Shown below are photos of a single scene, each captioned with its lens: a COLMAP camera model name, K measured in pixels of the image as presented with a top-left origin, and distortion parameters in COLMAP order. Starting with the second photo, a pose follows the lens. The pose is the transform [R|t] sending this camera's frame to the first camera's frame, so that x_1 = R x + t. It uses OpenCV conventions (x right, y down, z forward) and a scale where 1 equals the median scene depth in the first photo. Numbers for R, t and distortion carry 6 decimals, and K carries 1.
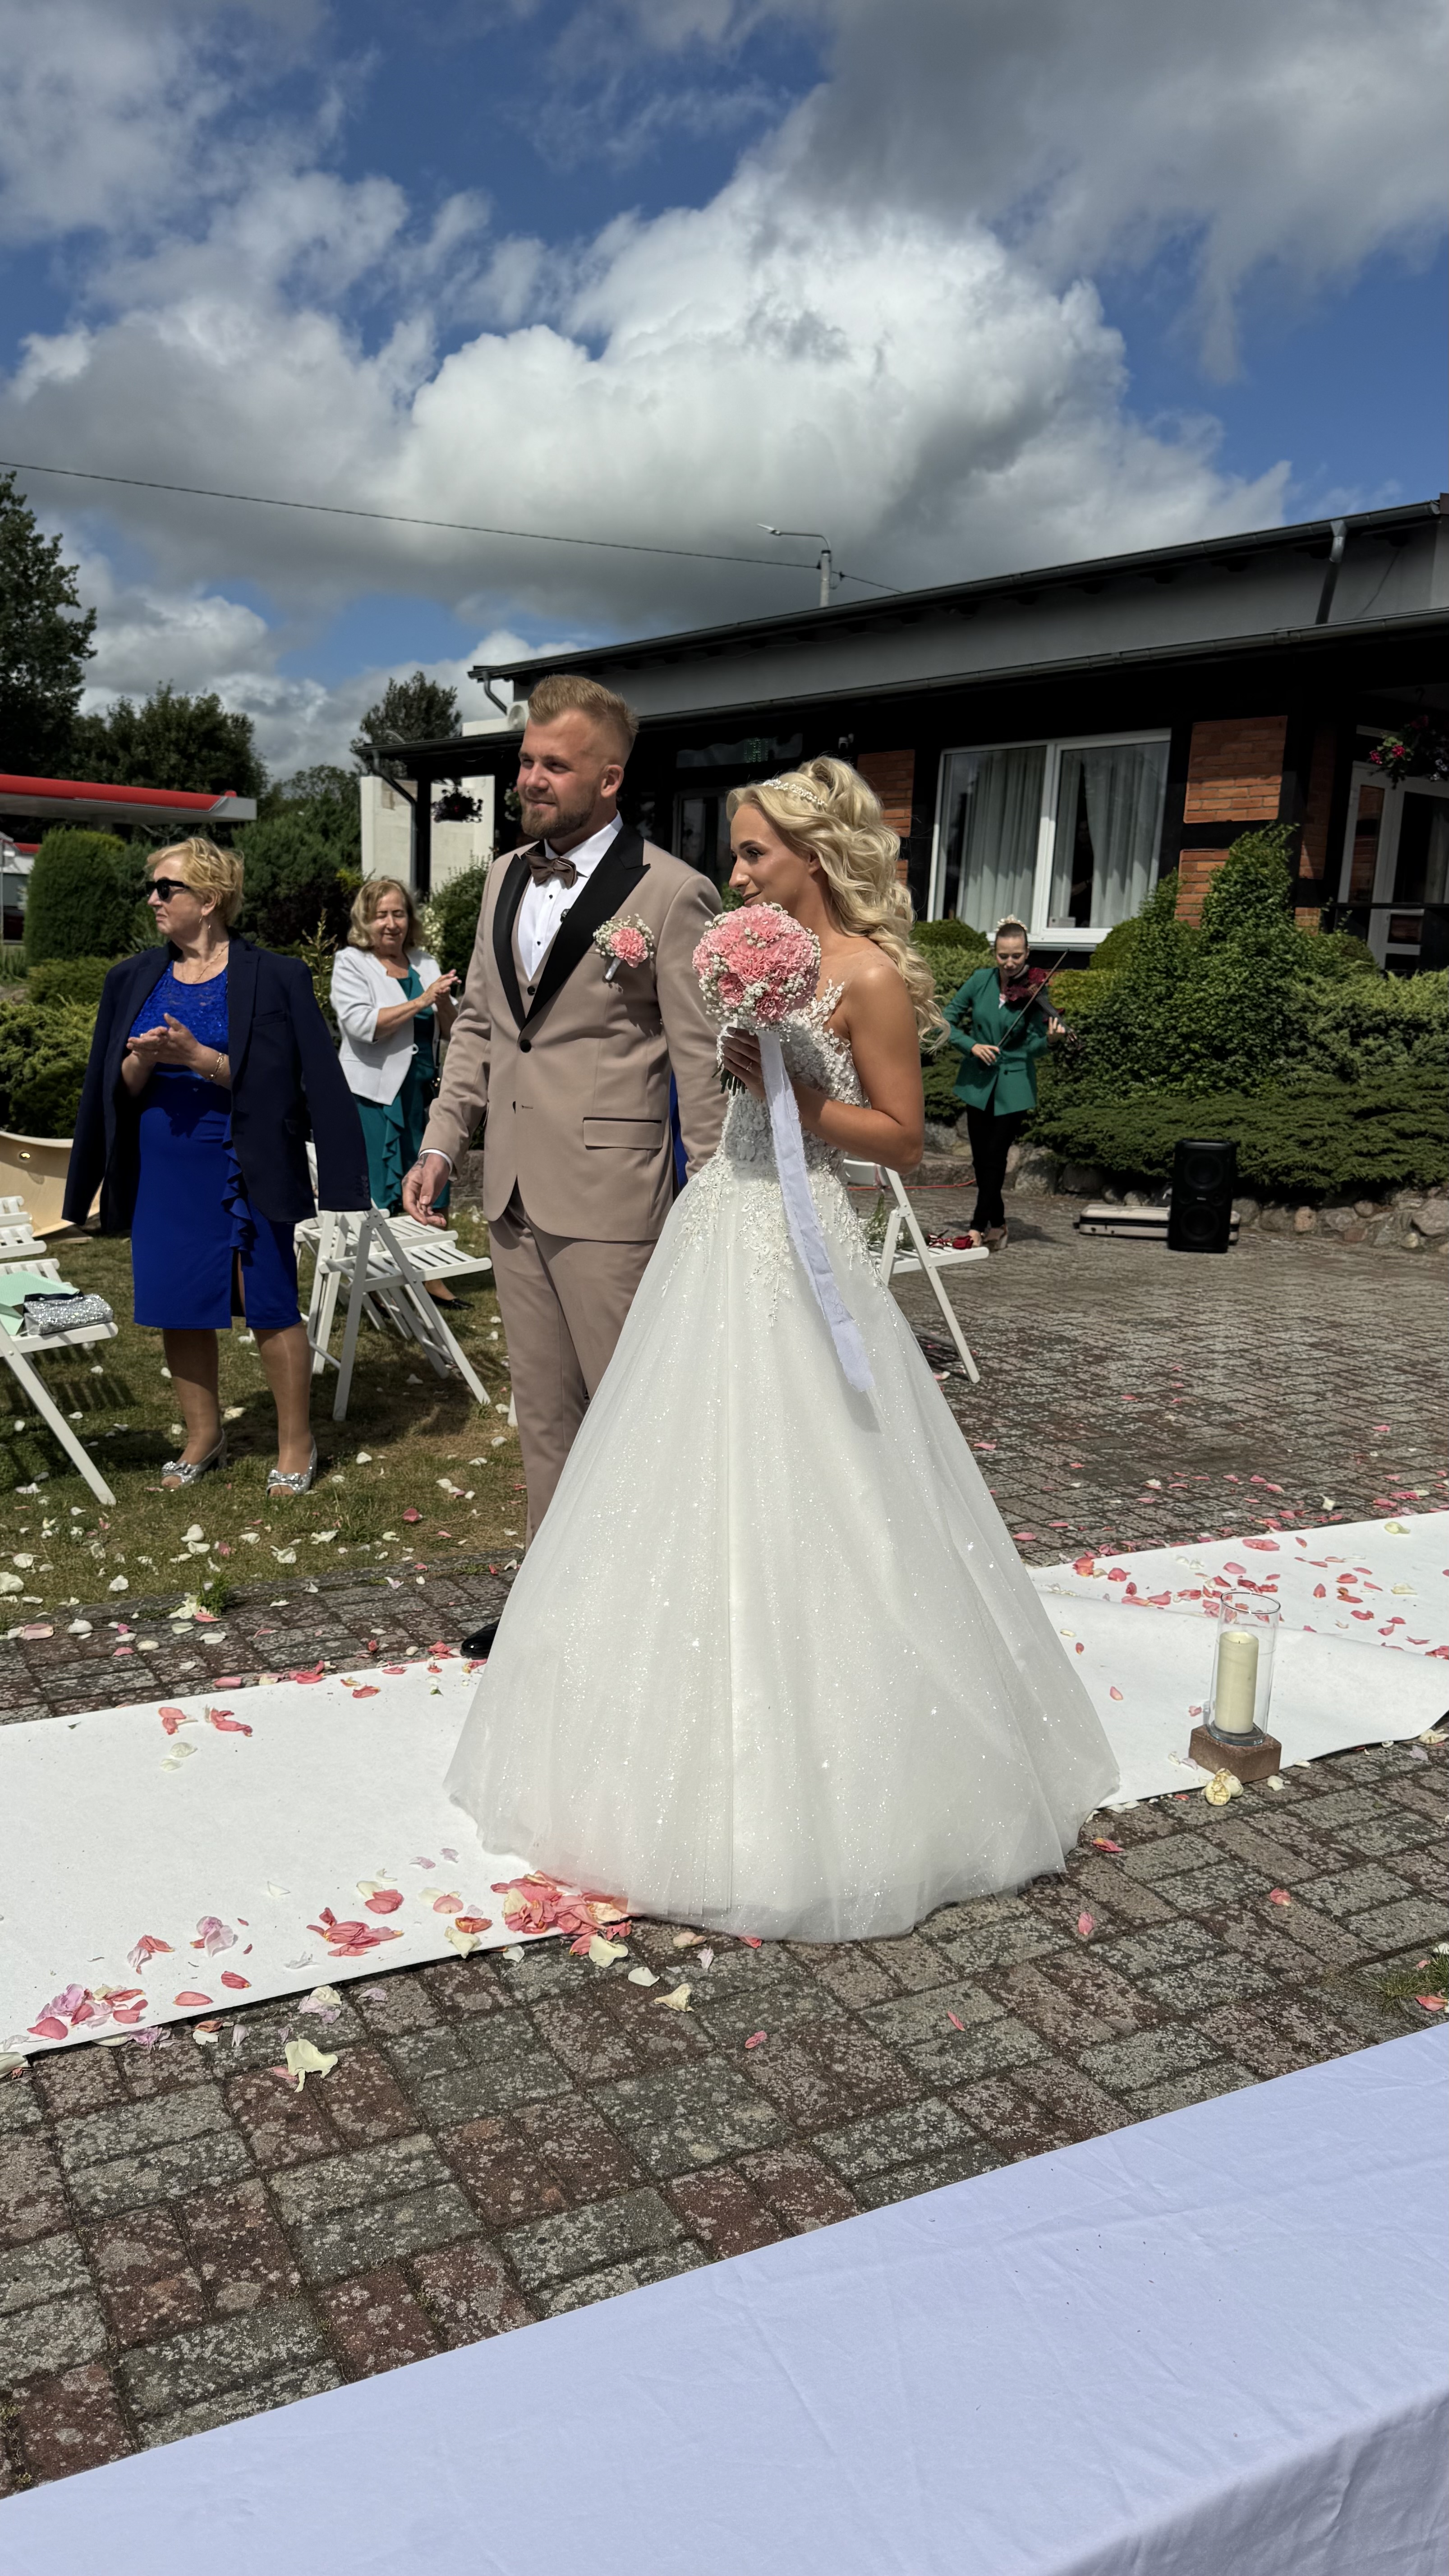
lens RADIAL K [[1748.3, 0, 724.5], [0, 1748.3, 1288.0], [0, 0, 1]] dist [0.077530, -0.103472]
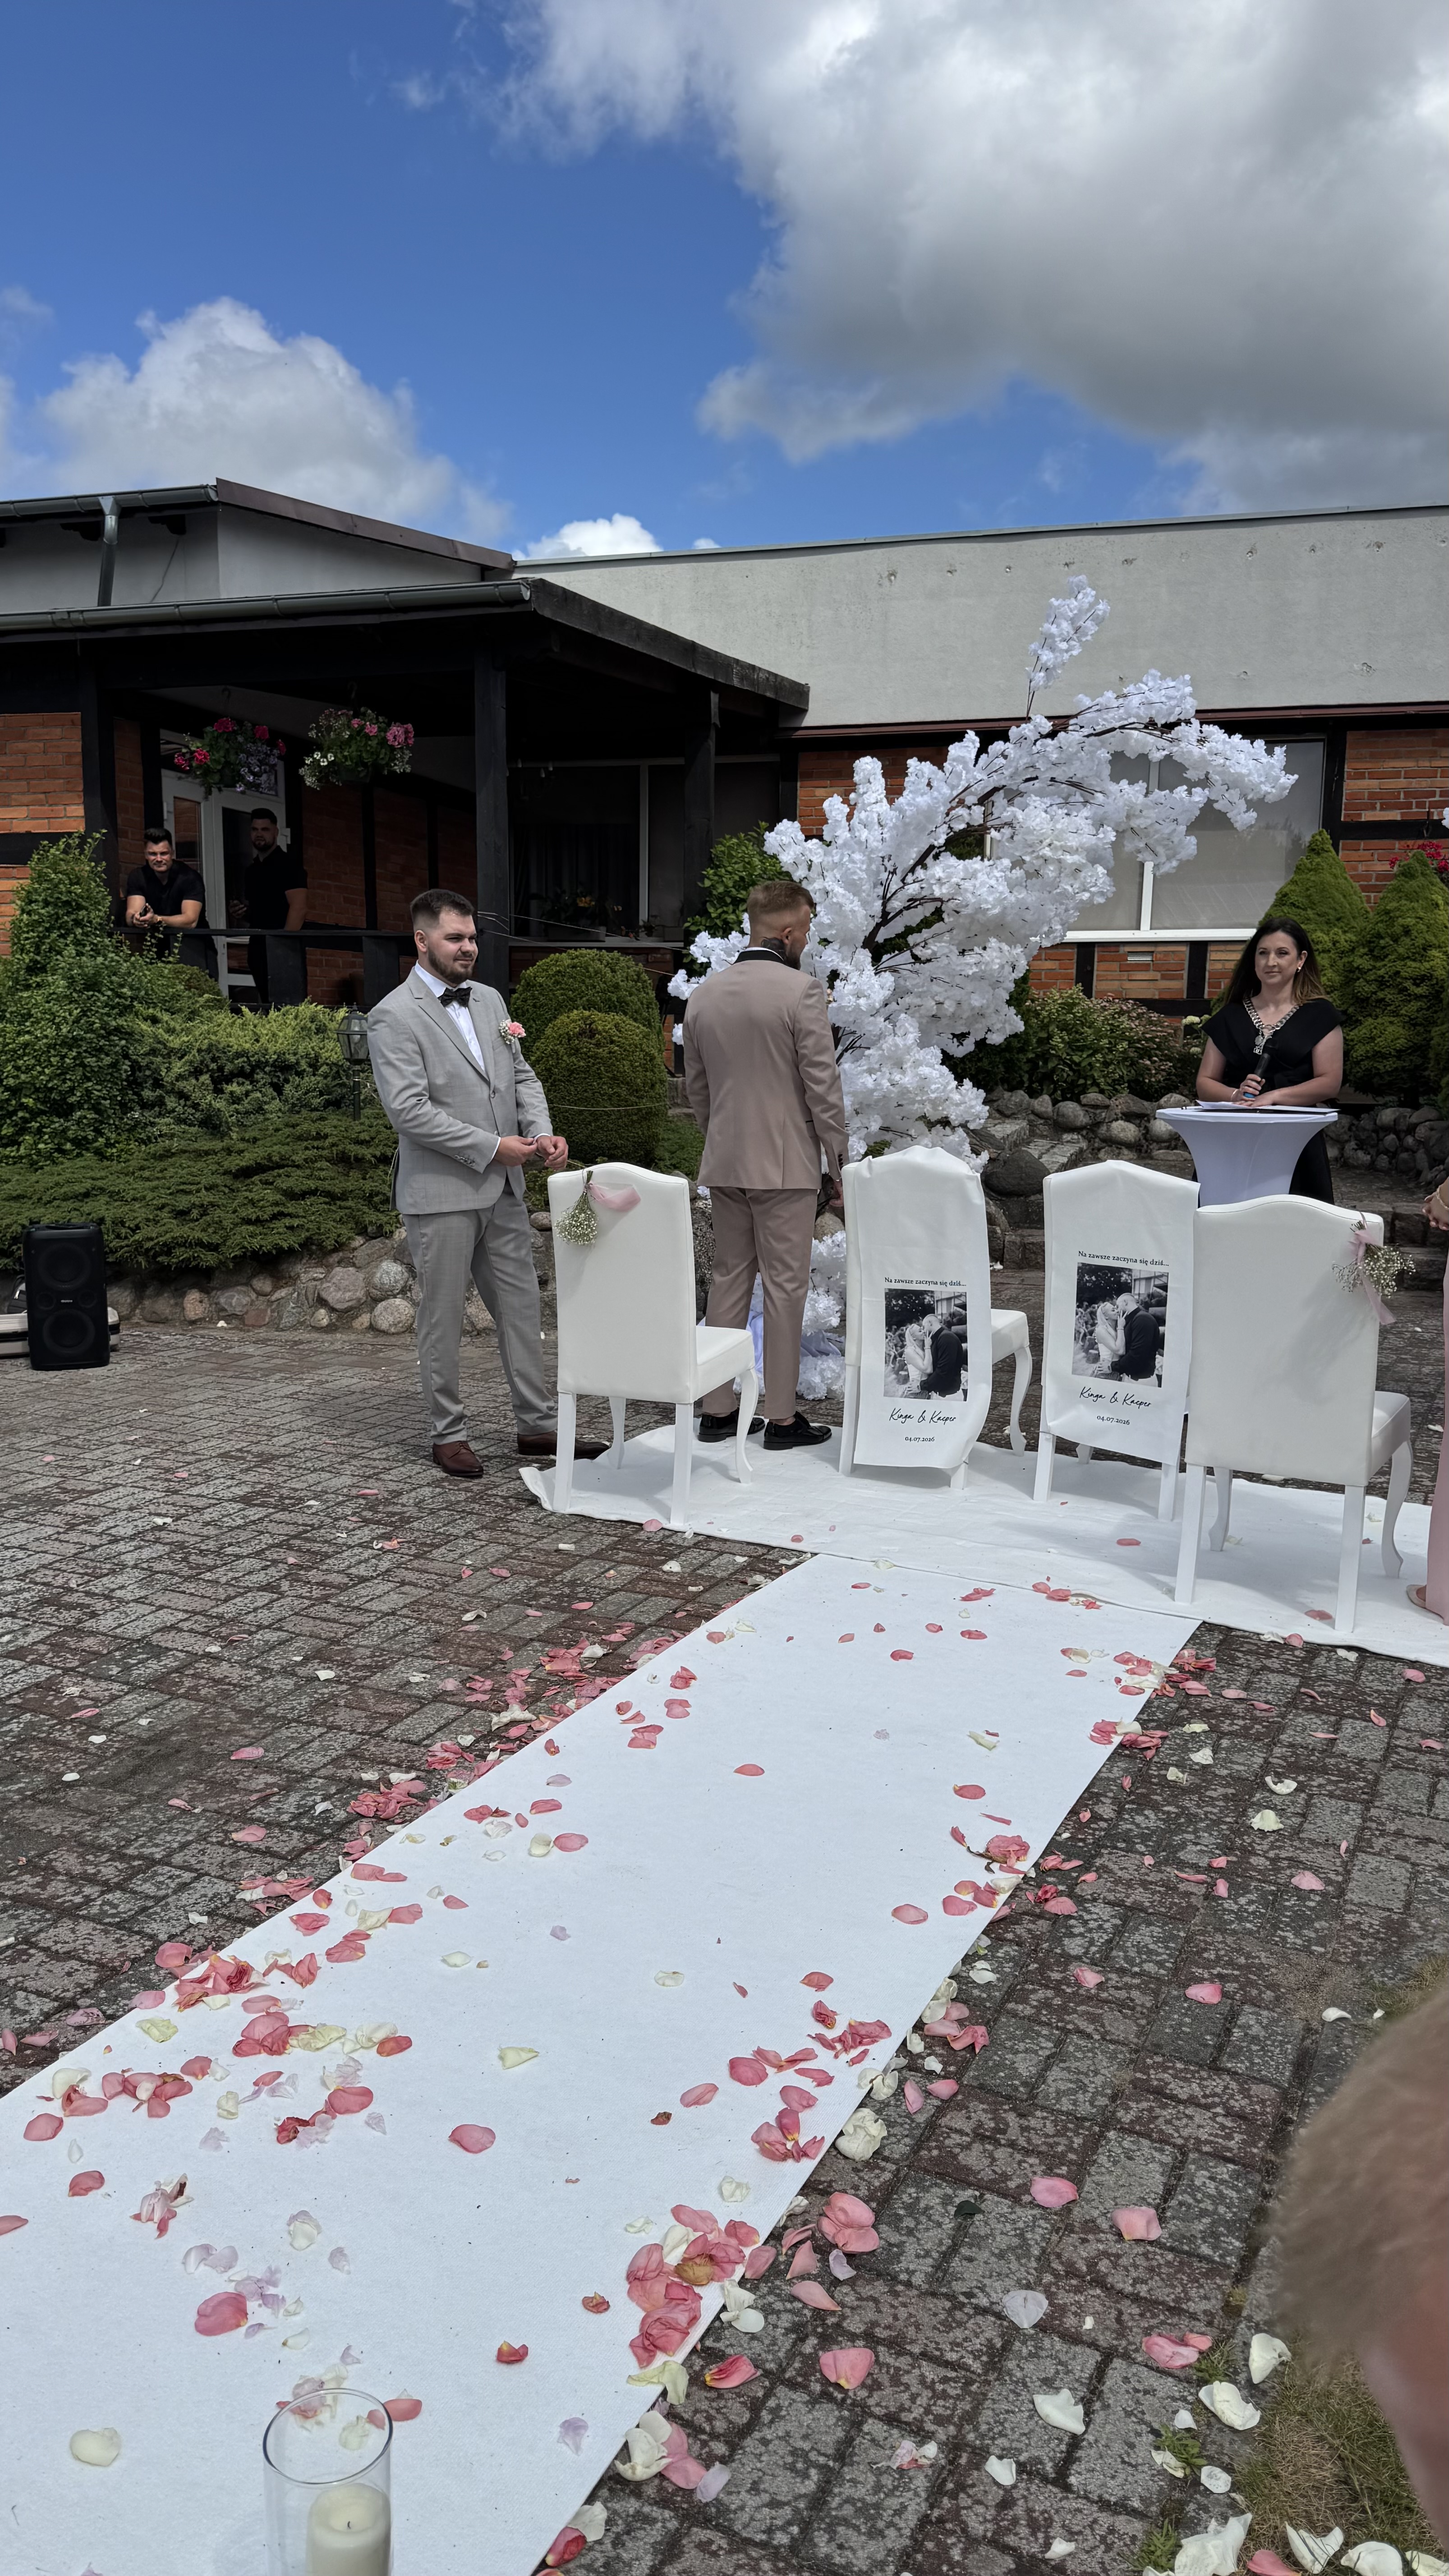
lens RADIAL K [[1748.3, 0, 724.5], [0, 1748.3, 1288.0], [0, 0, 1]] dist [0.077530, -0.103472]
pose [[0.805092, -0.123430, 0.580165, 0.044162], [0.131997, 0.990865, 0.027636, -0.034669], [-0.578276, 0.054331, 0.814030, 0.161392]]
